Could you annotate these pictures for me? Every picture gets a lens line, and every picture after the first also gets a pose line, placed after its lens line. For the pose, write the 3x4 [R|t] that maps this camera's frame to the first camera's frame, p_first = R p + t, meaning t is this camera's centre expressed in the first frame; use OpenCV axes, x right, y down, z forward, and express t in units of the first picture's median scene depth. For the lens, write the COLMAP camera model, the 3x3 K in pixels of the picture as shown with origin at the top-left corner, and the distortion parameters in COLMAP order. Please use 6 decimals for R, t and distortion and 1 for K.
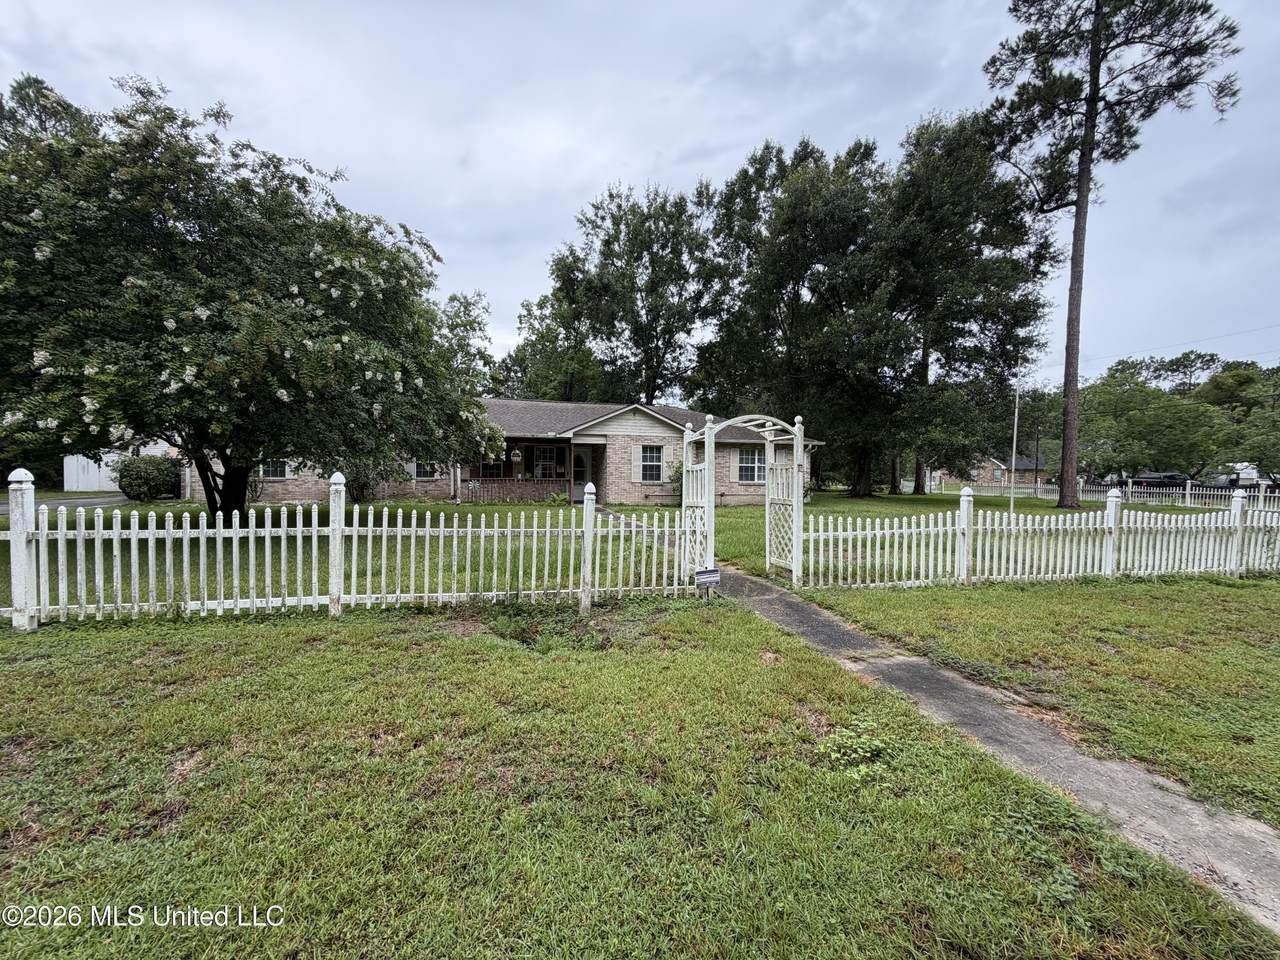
lens RADIAL K [[501.6, 0, 640.0], [0, 501.6, 480.0], [0, 0, 1]] dist [-0.000578, -0.000171]
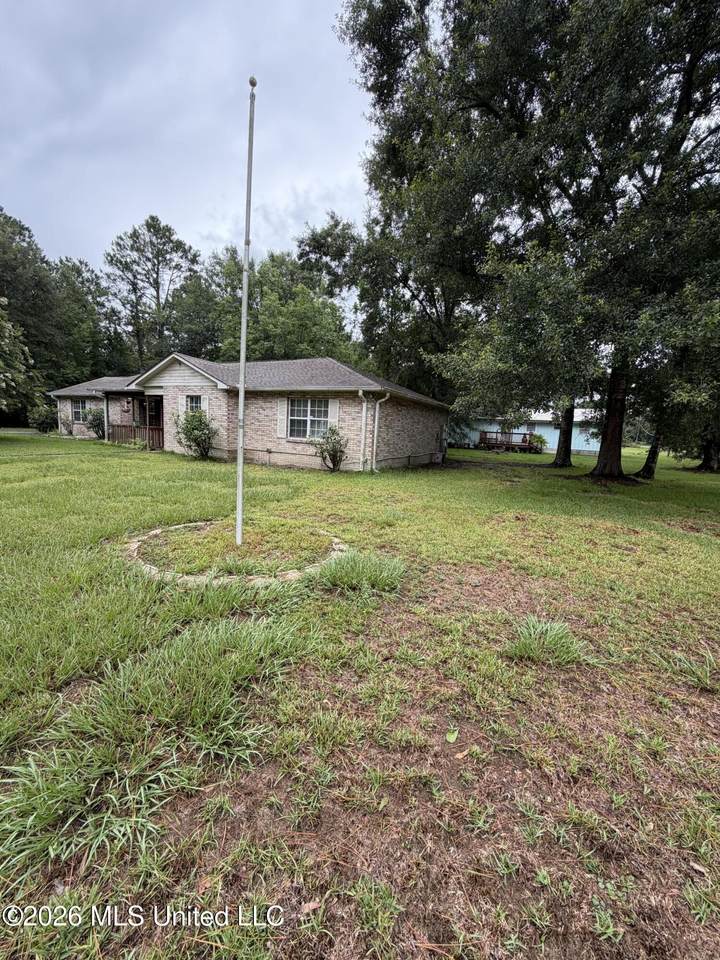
lens RADIAL K [[376.2, 0, 360.0], [0, 376.2, 480.0], [0, 0, 1]] dist [-0.000578, -0.000171]
pose [[0.755029, 0.112480, -0.645972, 0.721352], [-0.054723, 0.992549, 0.108866, -0.001333], [0.653404, -0.046848, 0.755558, 0.599176]]
